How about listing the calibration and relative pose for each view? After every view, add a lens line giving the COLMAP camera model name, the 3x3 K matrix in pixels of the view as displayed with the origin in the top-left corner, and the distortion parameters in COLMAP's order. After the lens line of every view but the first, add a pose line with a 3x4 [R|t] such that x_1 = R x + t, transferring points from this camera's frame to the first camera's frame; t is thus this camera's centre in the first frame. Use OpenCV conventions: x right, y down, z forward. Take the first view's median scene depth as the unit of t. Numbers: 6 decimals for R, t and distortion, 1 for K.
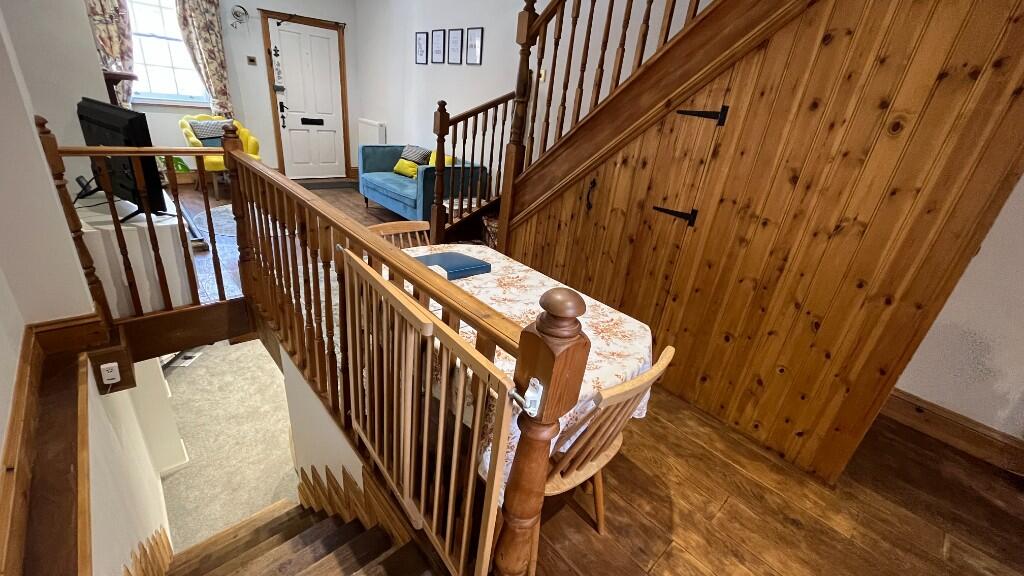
lens RADIAL K [[412.7, 0, 507.6], [0, 412.7, 283.7], [0, 0, 1]] dist [-0.001068, 0.000041]
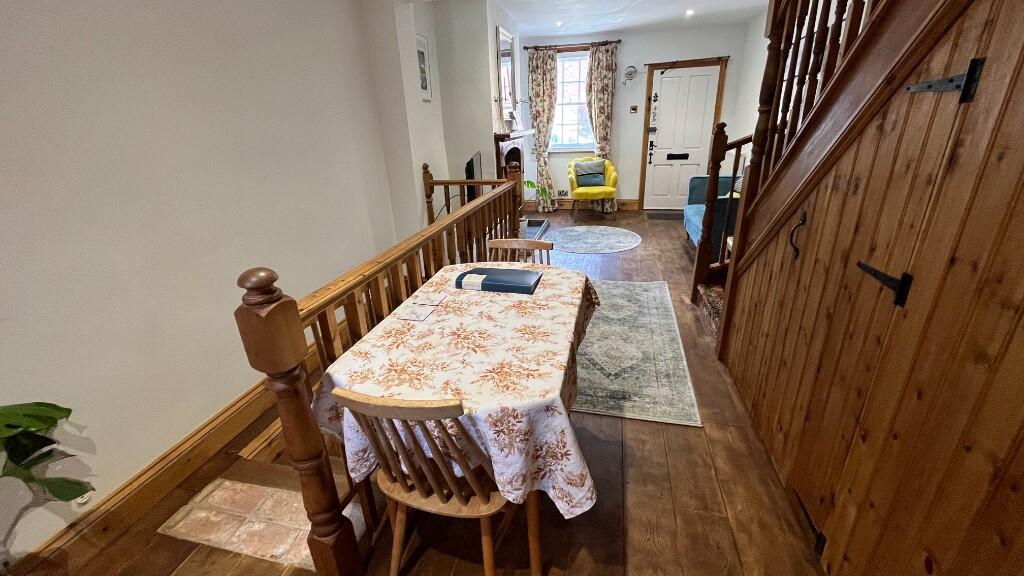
lens RADIAL K [[412.7, 0, 511.3], [0, 412.7, 281.3], [0, 0, 1]] dist [-0.001068, 0.000041]
pose [[0.552425, 0.176797, -0.814597, 0.263100], [-0.247655, 0.967932, 0.042128, -0.032021], [0.795923, 0.178466, 0.578495, 0.144674]]
